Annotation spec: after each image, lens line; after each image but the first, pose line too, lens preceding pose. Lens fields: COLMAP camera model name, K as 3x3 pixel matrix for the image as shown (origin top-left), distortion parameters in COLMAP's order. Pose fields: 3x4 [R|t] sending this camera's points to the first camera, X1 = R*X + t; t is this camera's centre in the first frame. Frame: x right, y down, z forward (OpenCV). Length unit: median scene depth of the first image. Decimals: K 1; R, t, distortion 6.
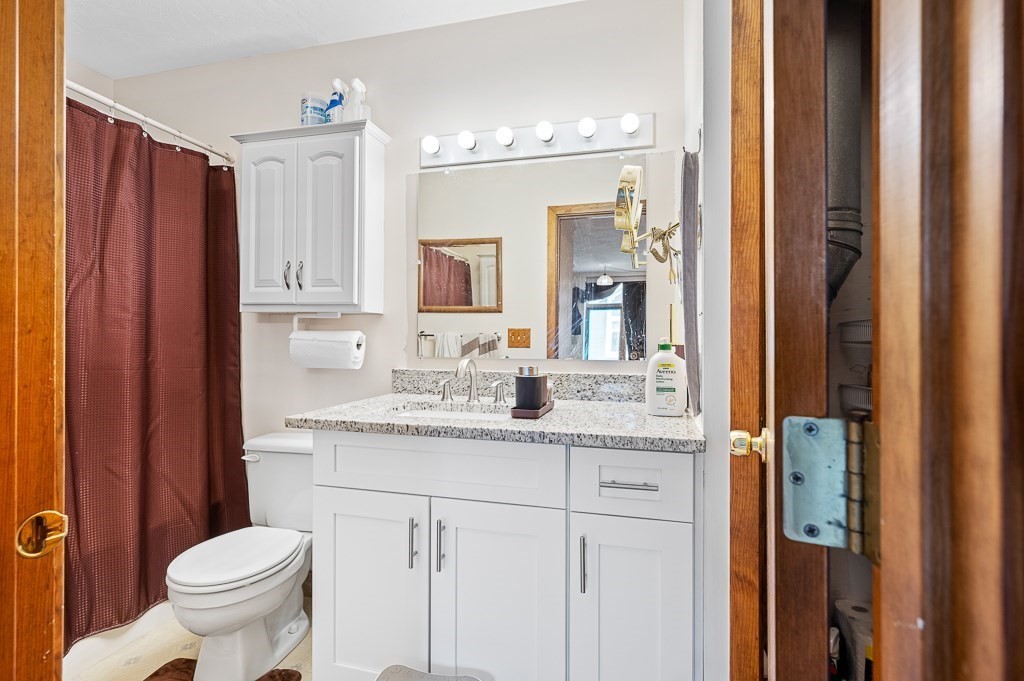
lens RADIAL K [[493.1, 0, 512.0], [0, 493.1, 338.1], [0, 0, 1]] dist [-0.002667, -0.000212]
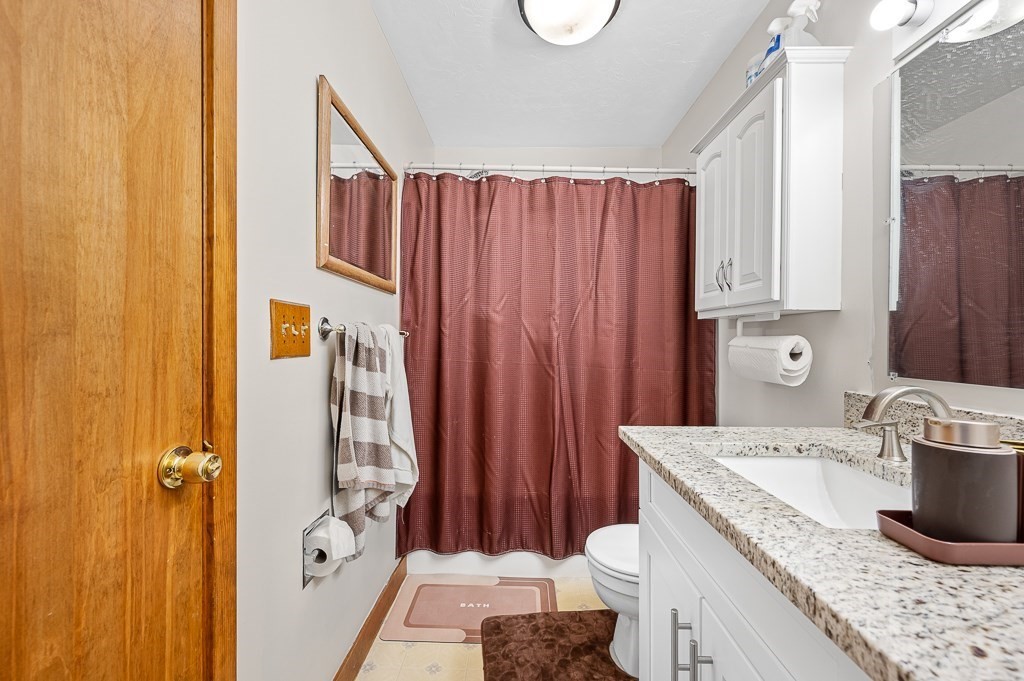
lens RADIAL K [[410.3, 0, 513.8], [0, 410.3, 346.2], [0, 0, 1]] dist [0.000041, 0.000058]
pose [[0.241557, 0.007216, -0.970360, 0.200441], [-0.004979, 0.999968, 0.006197, 0.000016], [0.970374, 0.003335, 0.241585, 0.453479]]
